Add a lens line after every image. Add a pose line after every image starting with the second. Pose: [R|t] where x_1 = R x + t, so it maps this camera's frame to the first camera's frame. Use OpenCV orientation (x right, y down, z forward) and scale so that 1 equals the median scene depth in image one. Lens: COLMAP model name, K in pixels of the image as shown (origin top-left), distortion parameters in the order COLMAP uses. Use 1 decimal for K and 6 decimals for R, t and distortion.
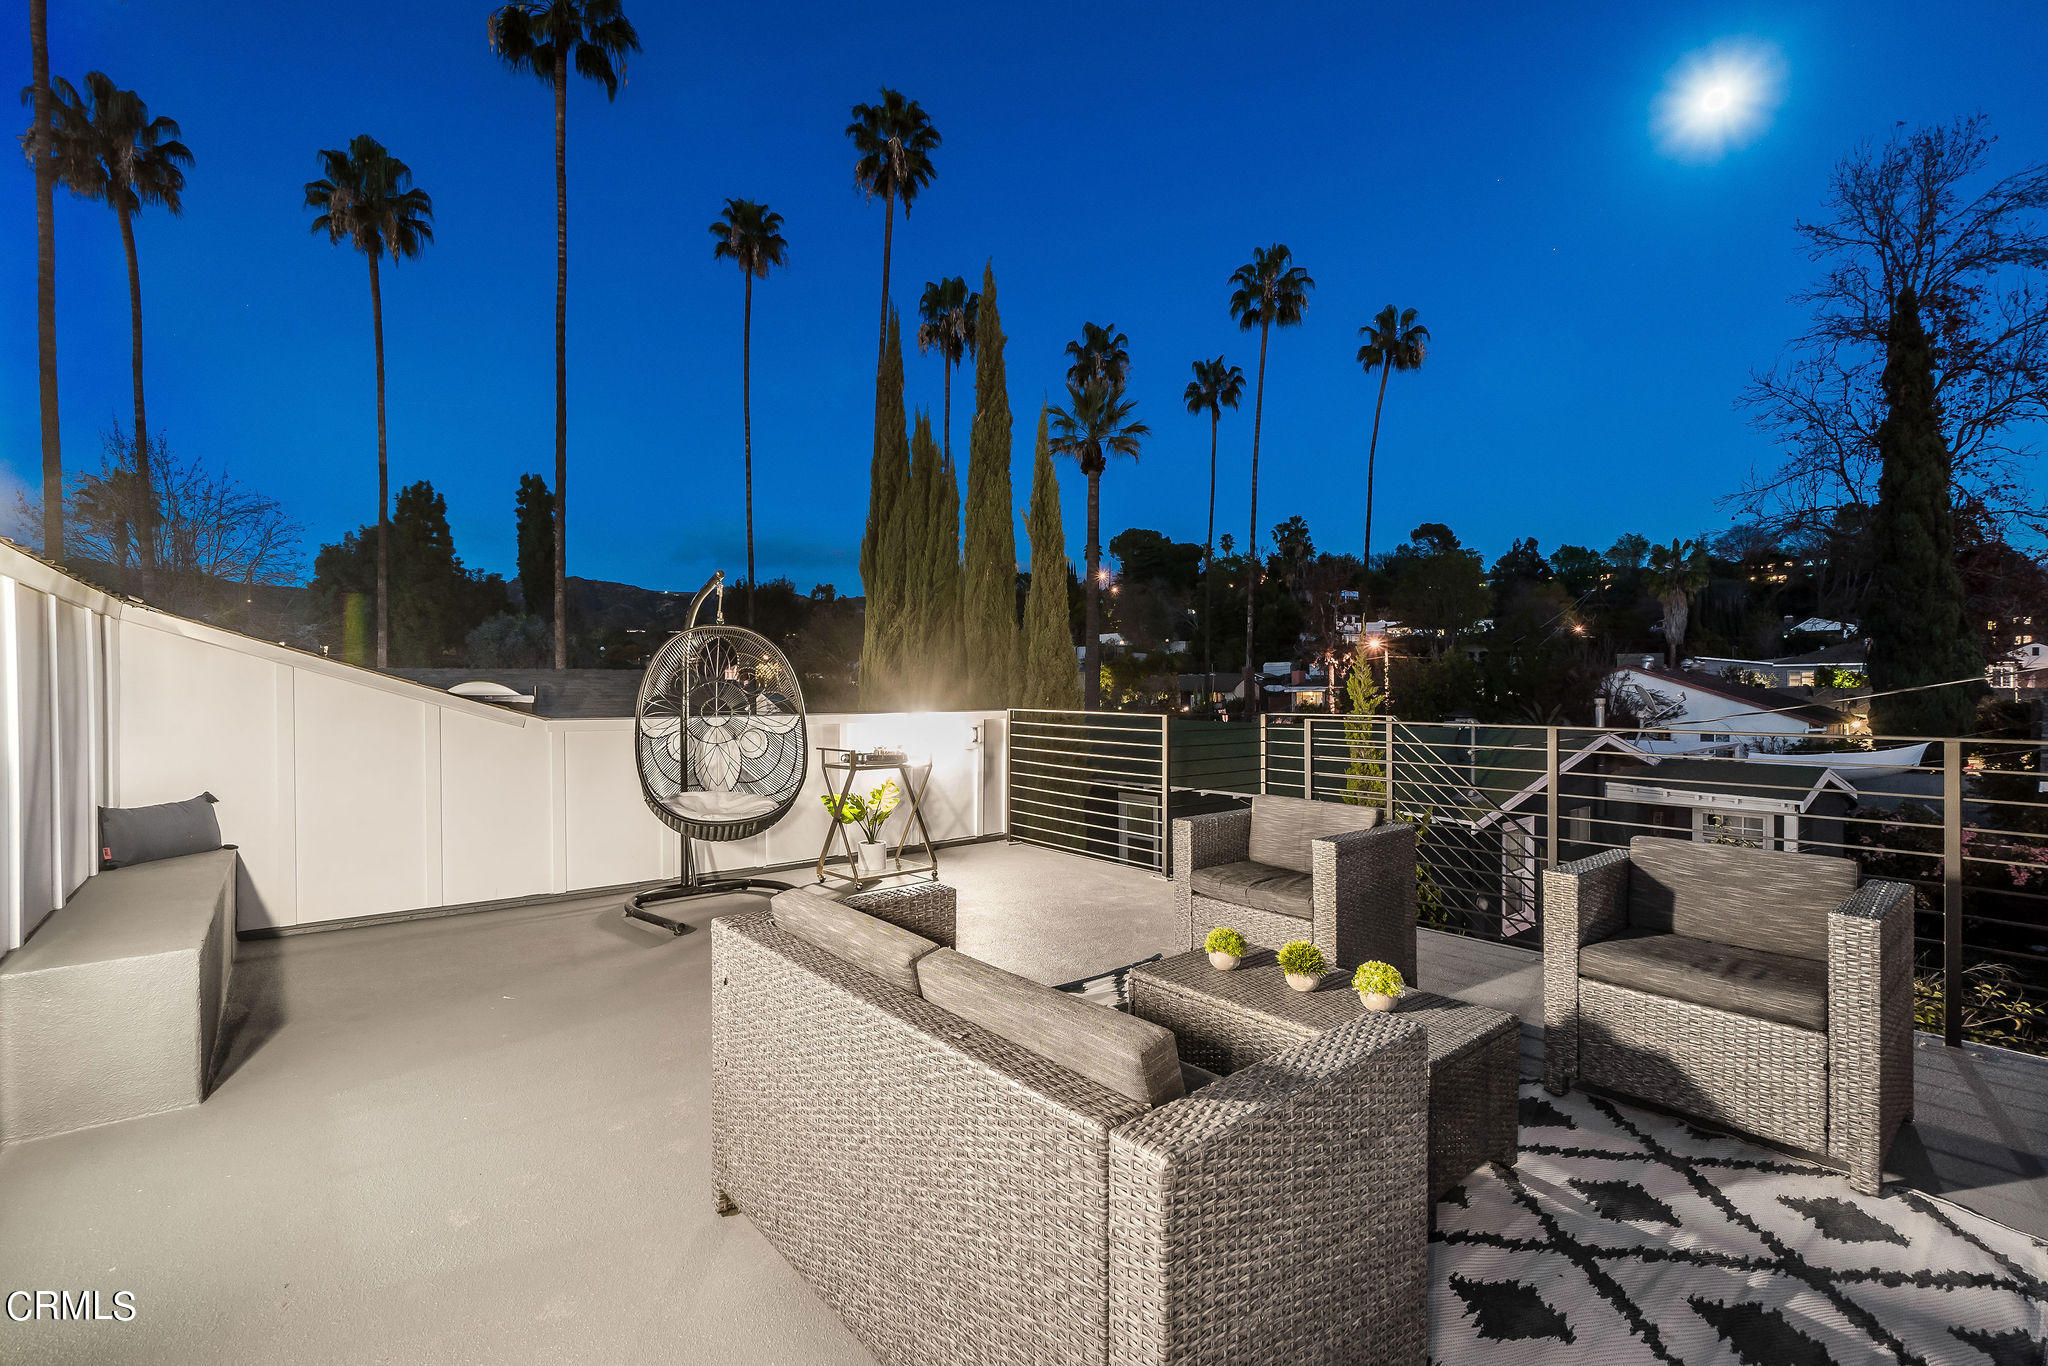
lens RADIAL K [[897.8, 0, 1023.0], [0, 897.8, 702.0], [0, 0, 1]] dist [0.001270, -0.005423]
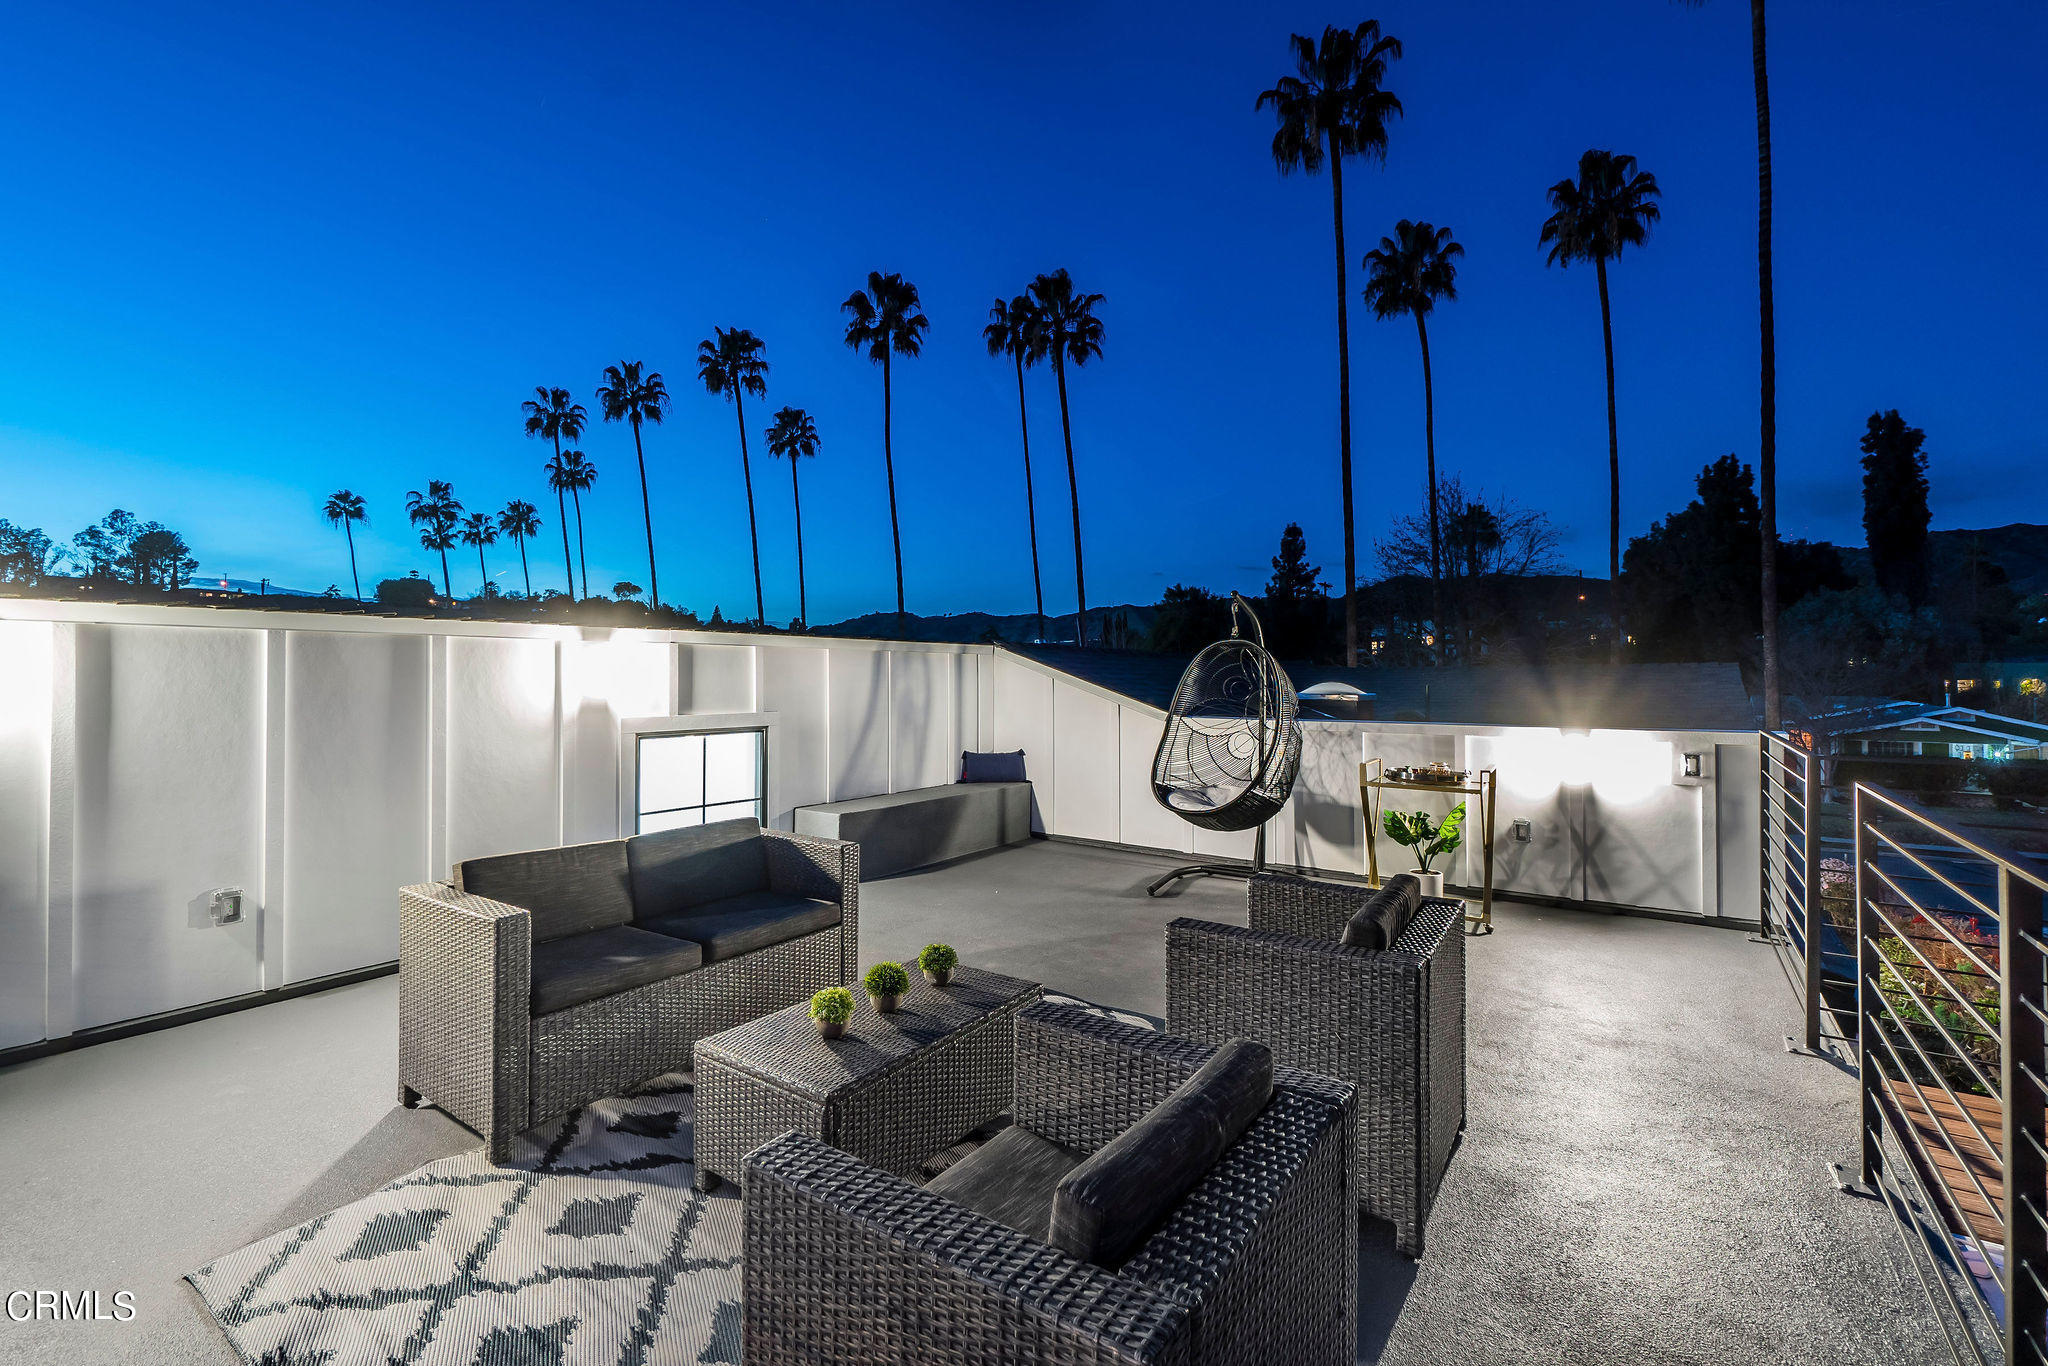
lens RADIAL K [[898.0, 0, 988.3], [0, 898.0, 681.8], [0, 0, 1]] dist [-0.004769, -0.000388]
pose [[0.229095, 0.004493, -0.973394, 0.482256], [-0.012307, 0.999923, 0.001719, -0.021381], [0.973326, 0.011586, 0.229133, 0.314897]]
